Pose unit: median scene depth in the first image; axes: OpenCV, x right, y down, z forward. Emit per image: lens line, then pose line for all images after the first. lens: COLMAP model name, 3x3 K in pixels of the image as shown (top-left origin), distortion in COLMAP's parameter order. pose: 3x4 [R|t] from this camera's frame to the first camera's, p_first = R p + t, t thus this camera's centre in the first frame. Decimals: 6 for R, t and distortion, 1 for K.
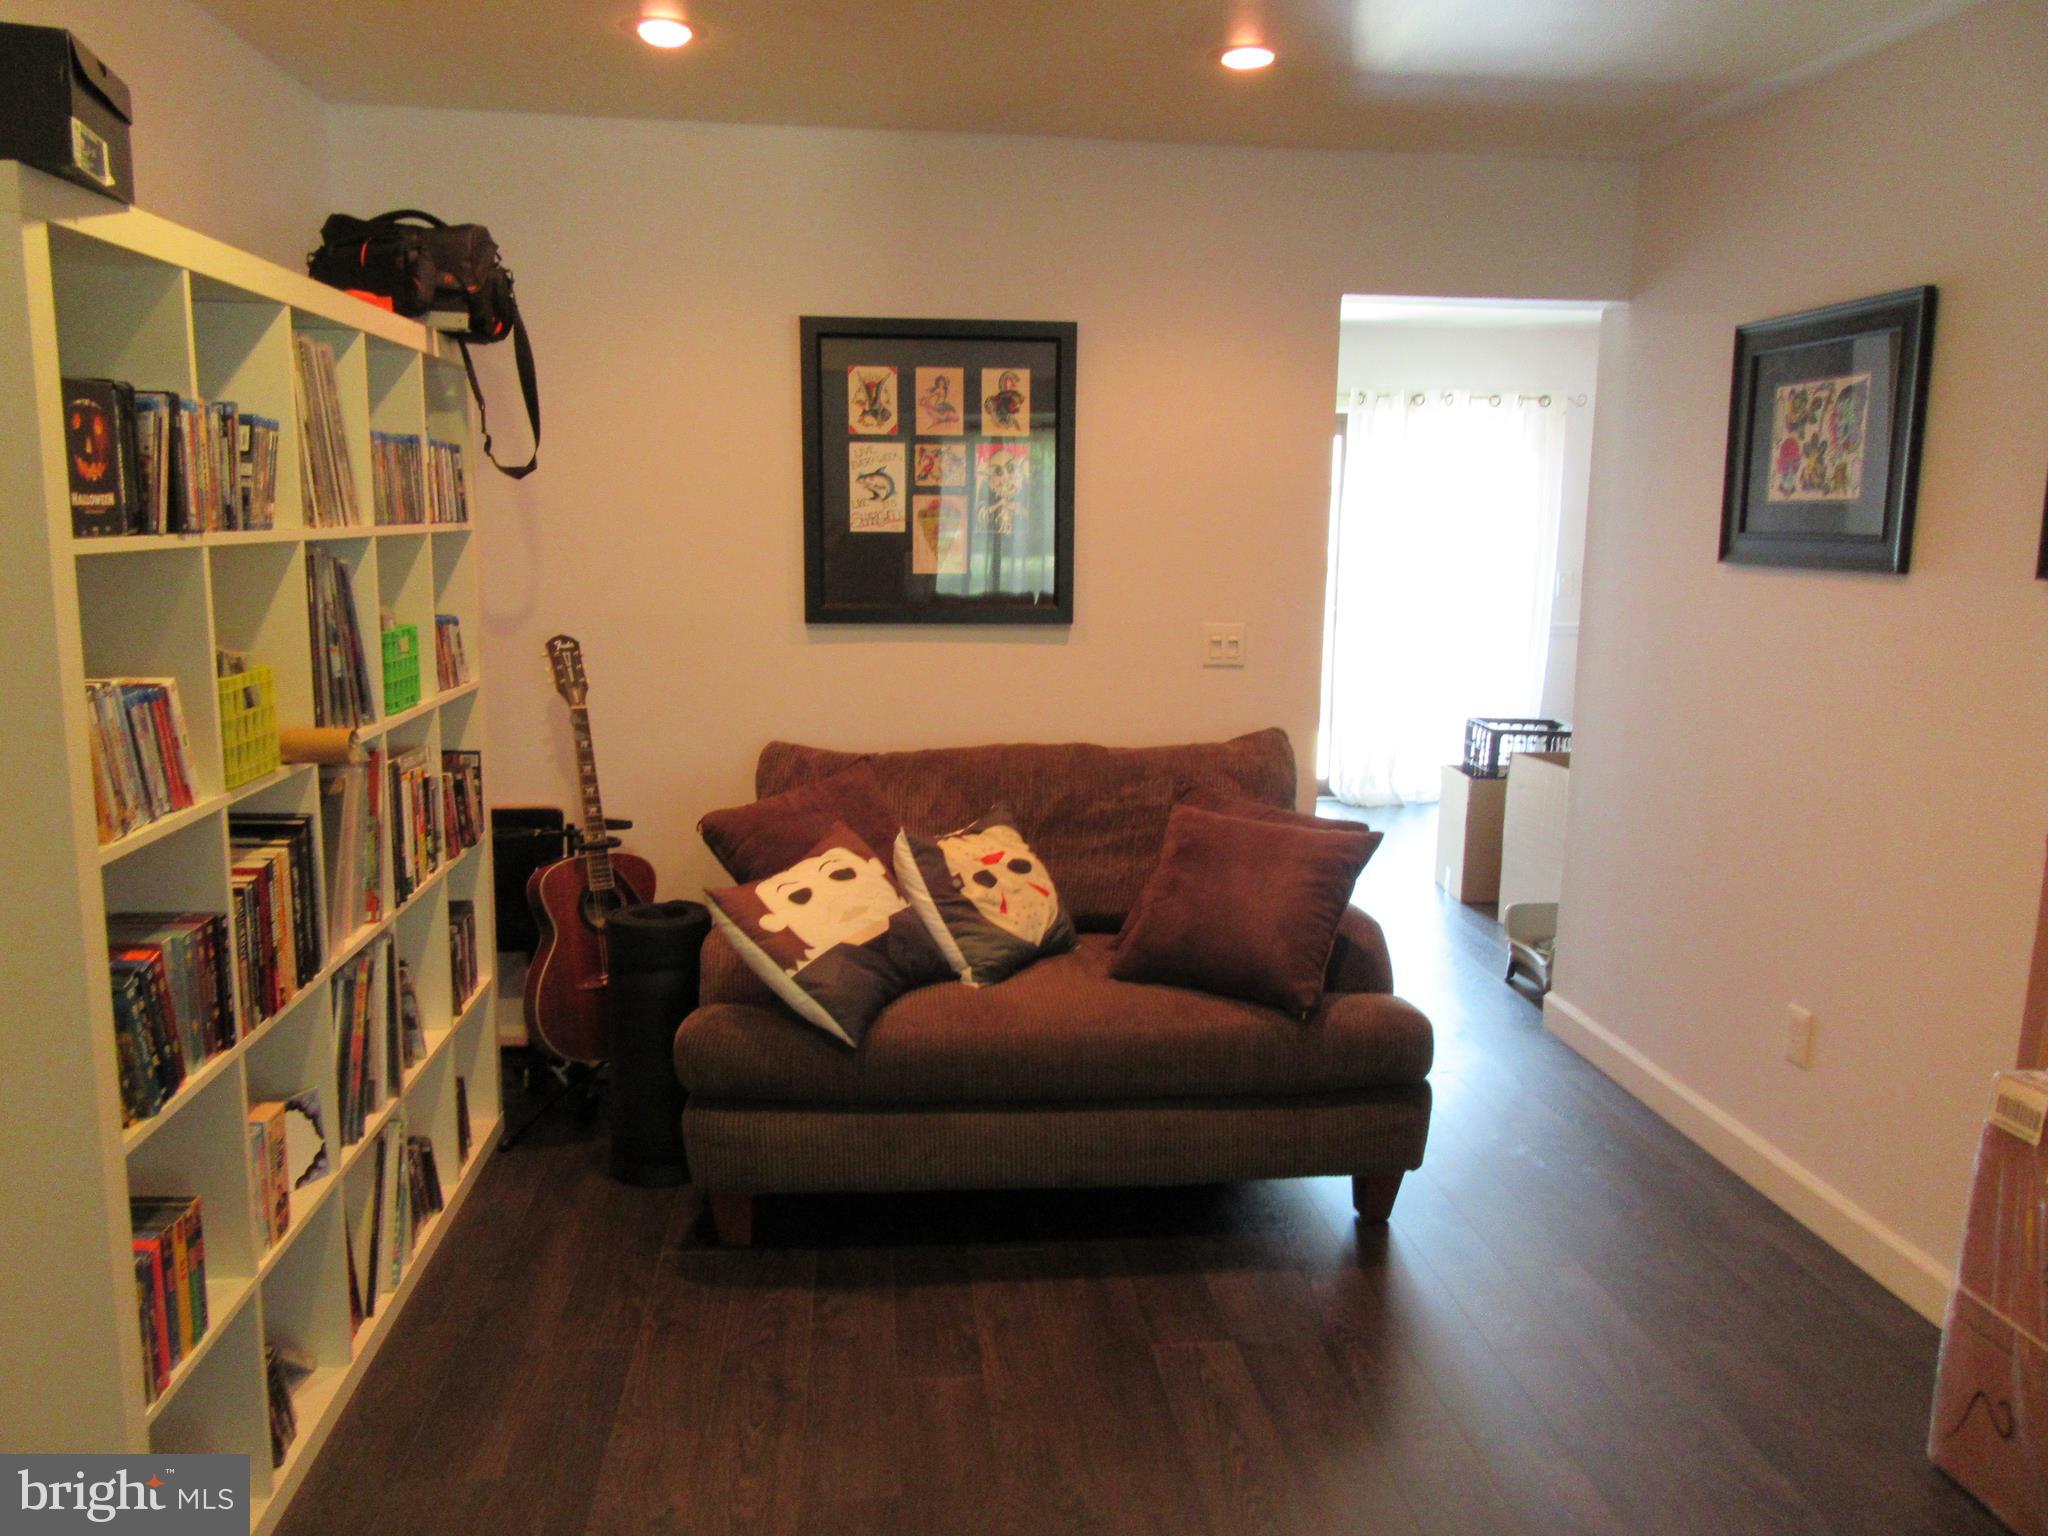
lens RADIAL K [[1555.5, 0, 1024.0], [0, 1555.5, 768.0], [0, 0, 1]] dist [0.000689, -0.001280]
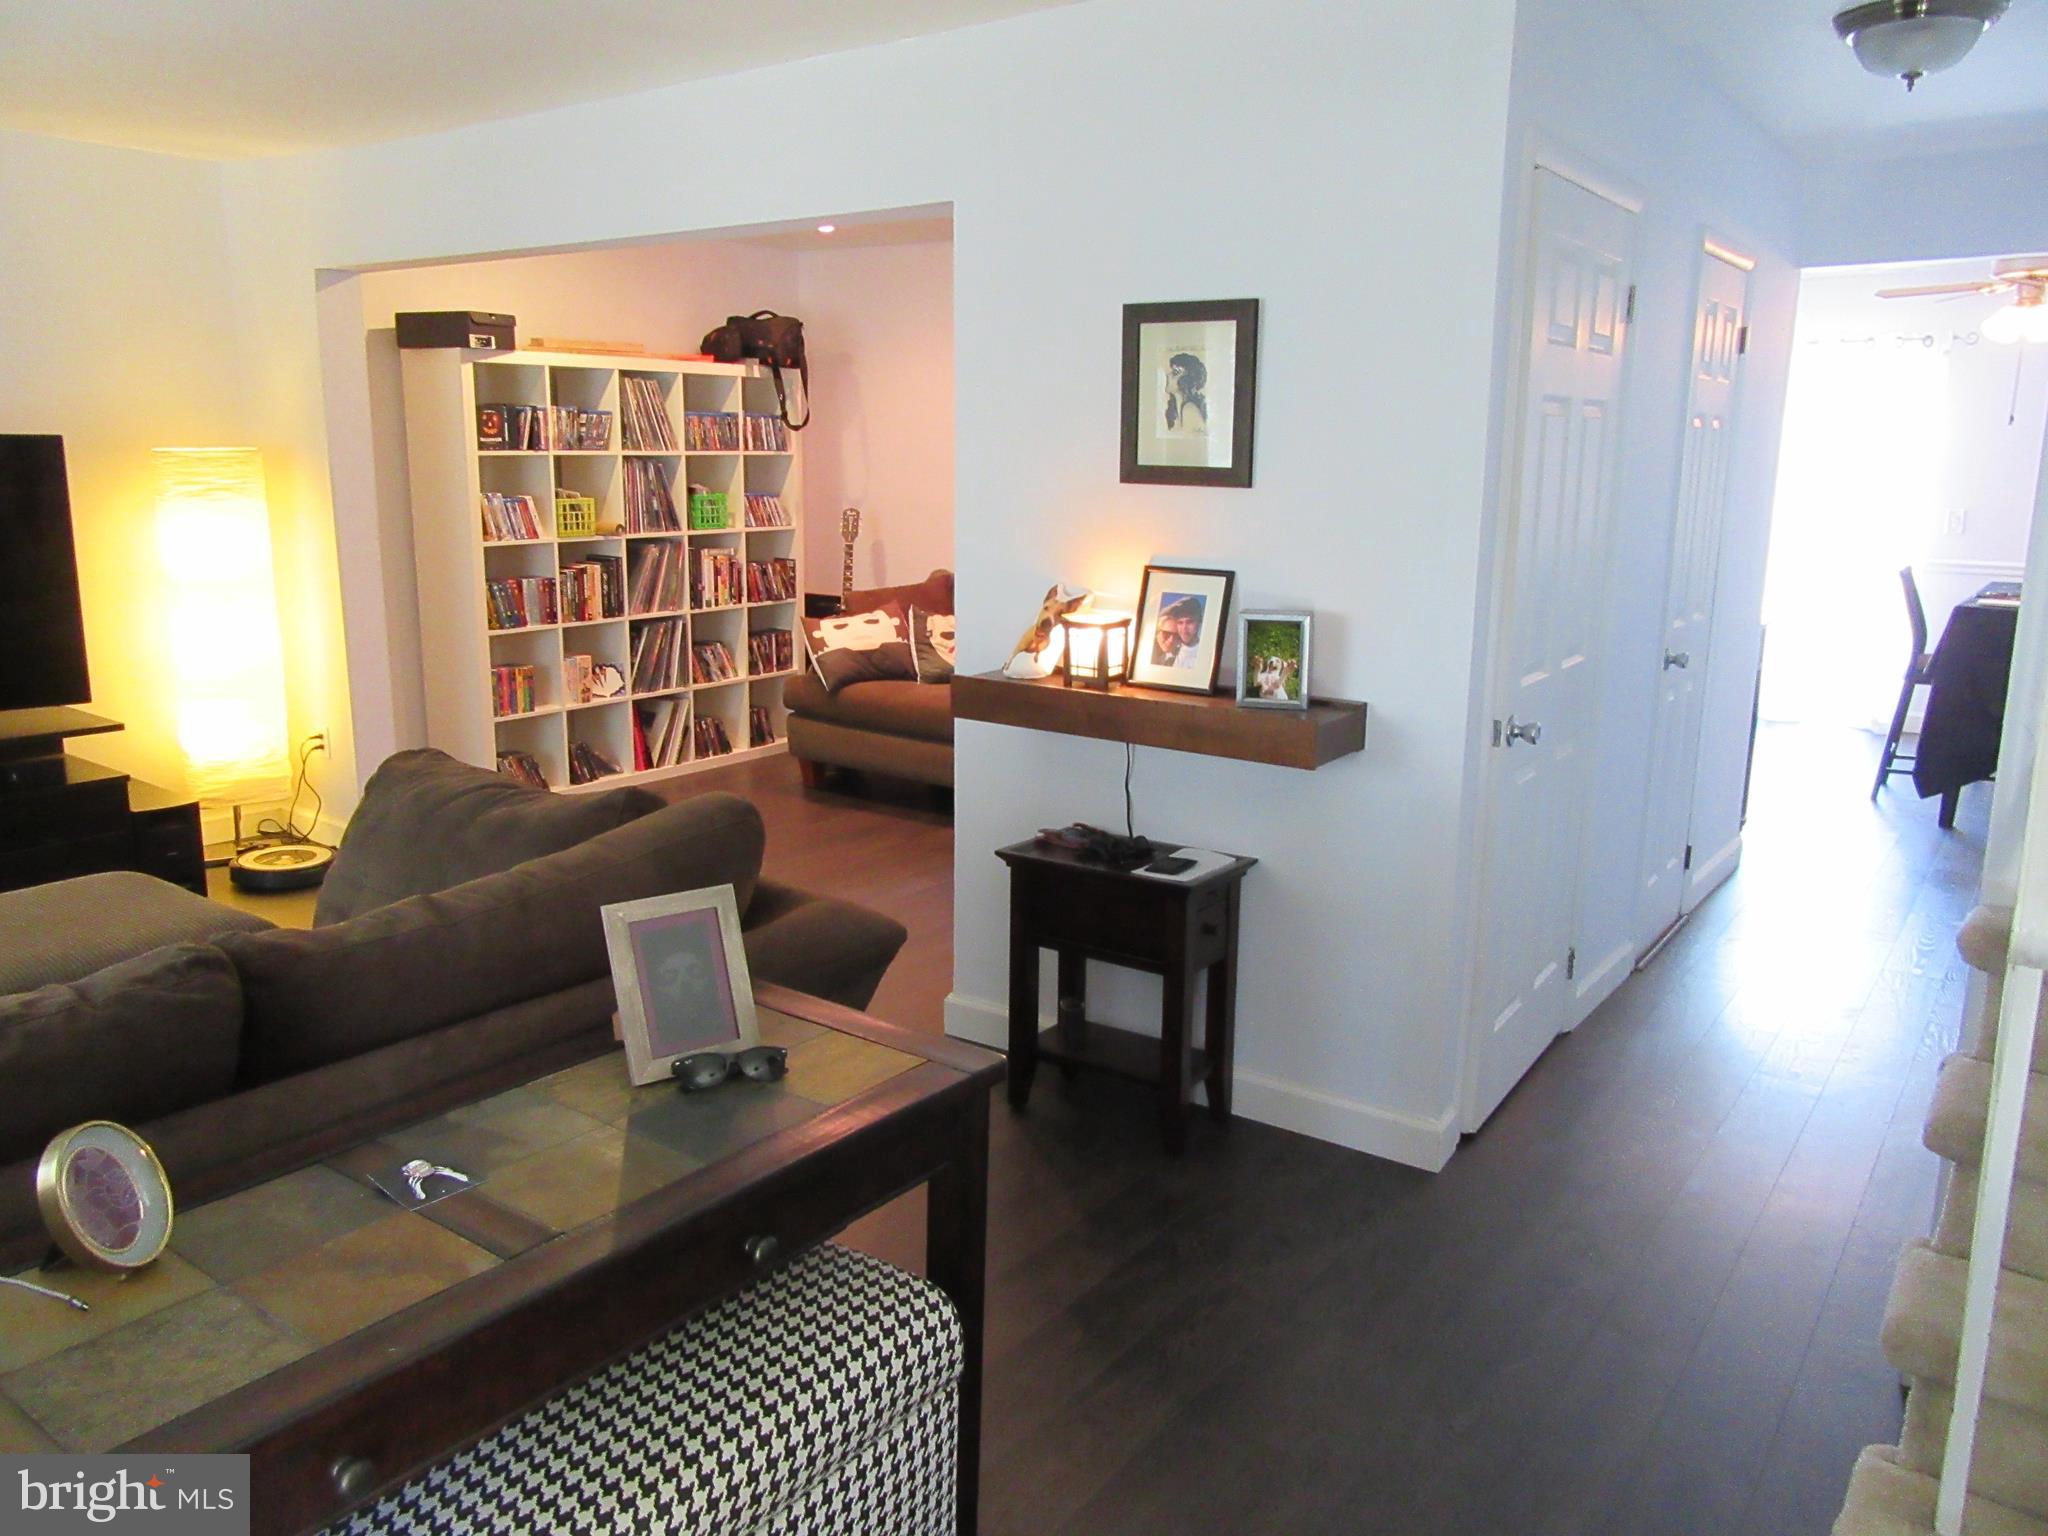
lens RADIAL K [[1555.5, 0, 1024.0], [0, 1555.5, 768.0], [0, 0, 1]] dist [0.000689, -0.001280]
pose [[0.747087, 0.136751, -0.650508, 1.822089], [-0.115350, 0.990434, 0.075736, 0.104296], [0.654642, 0.018454, 0.755714, -0.563744]]
